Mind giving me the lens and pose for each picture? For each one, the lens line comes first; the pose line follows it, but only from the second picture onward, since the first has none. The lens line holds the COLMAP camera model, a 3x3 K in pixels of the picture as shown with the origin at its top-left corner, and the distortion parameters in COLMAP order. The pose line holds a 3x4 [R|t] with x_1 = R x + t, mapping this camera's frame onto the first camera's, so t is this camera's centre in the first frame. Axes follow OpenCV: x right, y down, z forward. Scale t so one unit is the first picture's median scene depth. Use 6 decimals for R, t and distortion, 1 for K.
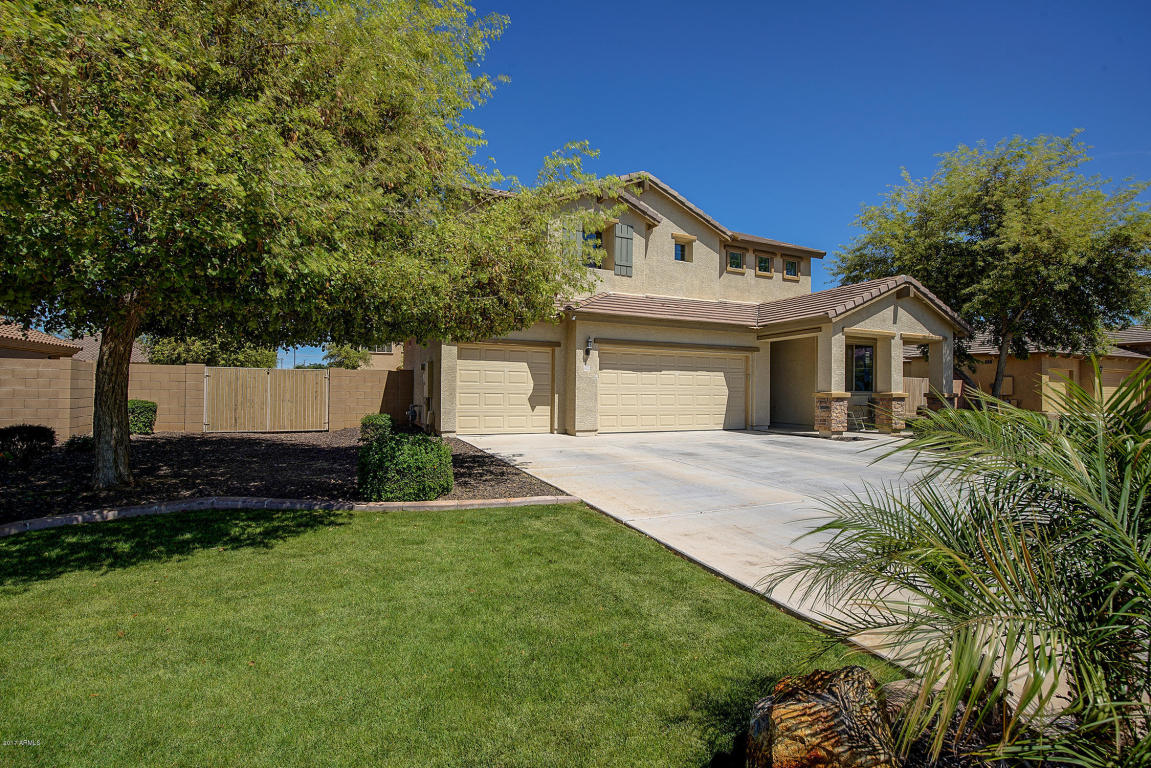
lens RADIAL K [[531.6, 0, 582.1], [0, 531.6, 384.4], [0, 0, 1]] dist [-0.018191, 0.003708]
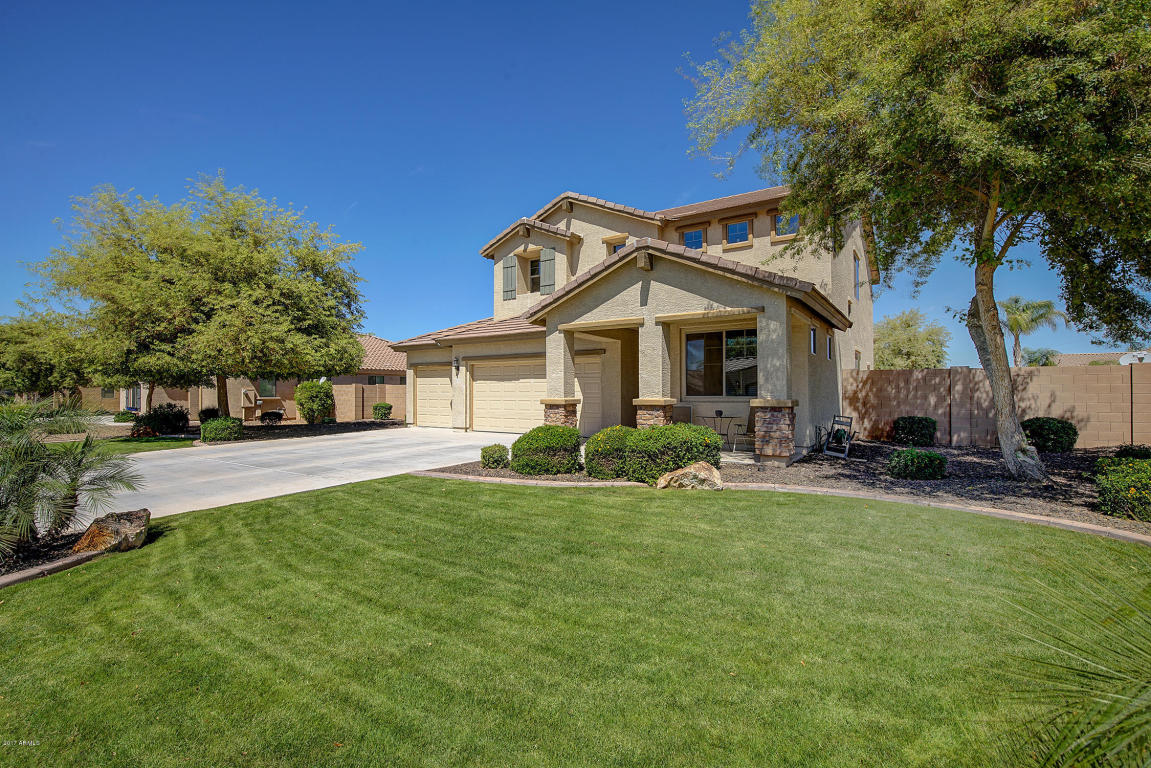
lens RADIAL K [[531.6, 0, 574.0], [0, 531.6, 382.7], [0, 0, 1]] dist [-0.018191, 0.003708]
pose [[0.499217, -0.027020, -0.866056, 1.111145], [0.013420, 0.999635, -0.023452, 0.008859], [0.866373, 0.000085, 0.499397, 0.509295]]
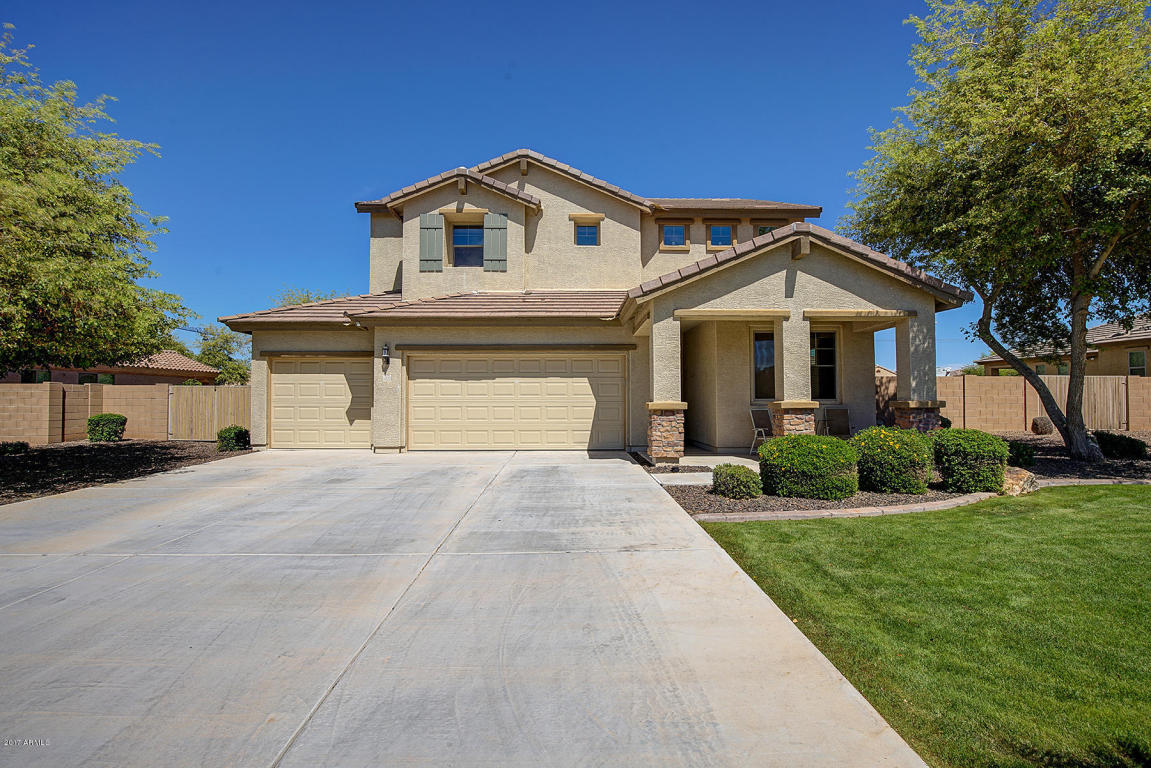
lens RADIAL K [[531.6, 0, 576.9], [0, 531.6, 386.6], [0, 0, 1]] dist [-0.018191, 0.003708]
pose [[0.910035, -0.022570, -0.413917, 0.583220], [0.015896, 0.999682, -0.019563, 0.005751], [0.414227, 0.011224, 0.910104, 0.267686]]
